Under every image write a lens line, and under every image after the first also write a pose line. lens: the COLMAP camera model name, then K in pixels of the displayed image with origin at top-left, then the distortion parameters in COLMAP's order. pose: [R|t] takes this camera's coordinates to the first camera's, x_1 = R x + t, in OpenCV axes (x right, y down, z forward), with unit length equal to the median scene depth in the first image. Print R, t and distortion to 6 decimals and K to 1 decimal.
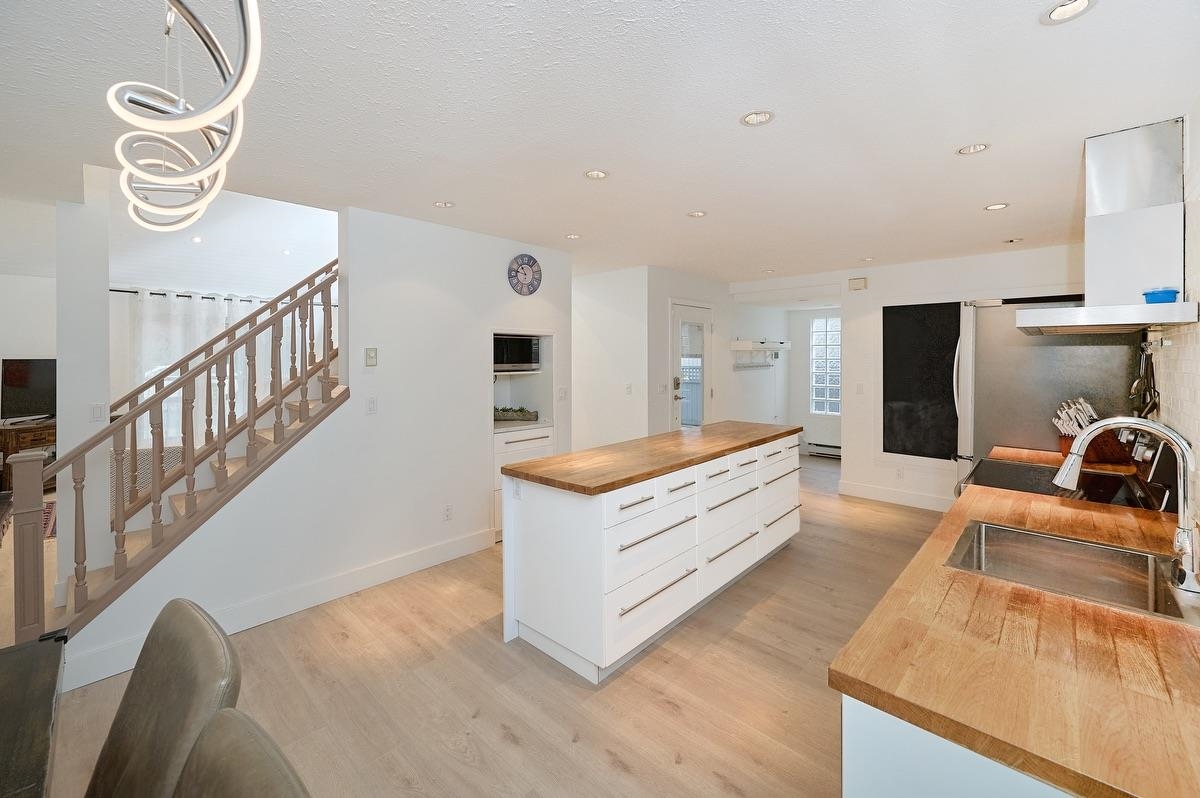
lens RADIAL K [[497.8, 0, 599.9], [0, 497.8, 360.7], [0, 0, 1]] dist [-0.003595, 0.000259]
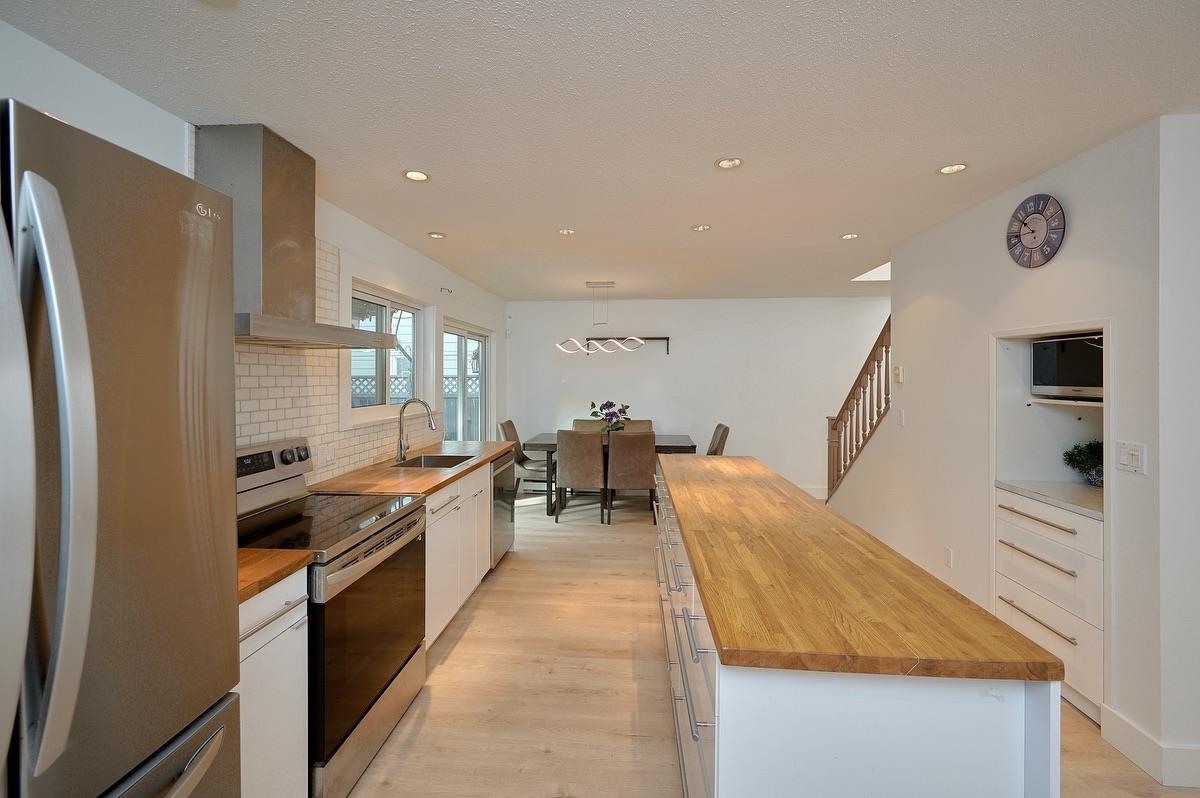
lens RADIAL K [[497.8, 0, 595.4], [0, 497.8, 371.9], [0, 0, 1]] dist [-0.003595, 0.000259]
pose [[-0.793301, -0.001501, -0.608827, 0.617927], [-0.002854, 0.999995, 0.001254, -0.008749], [0.608823, 0.002732, -0.793302, 1.168202]]
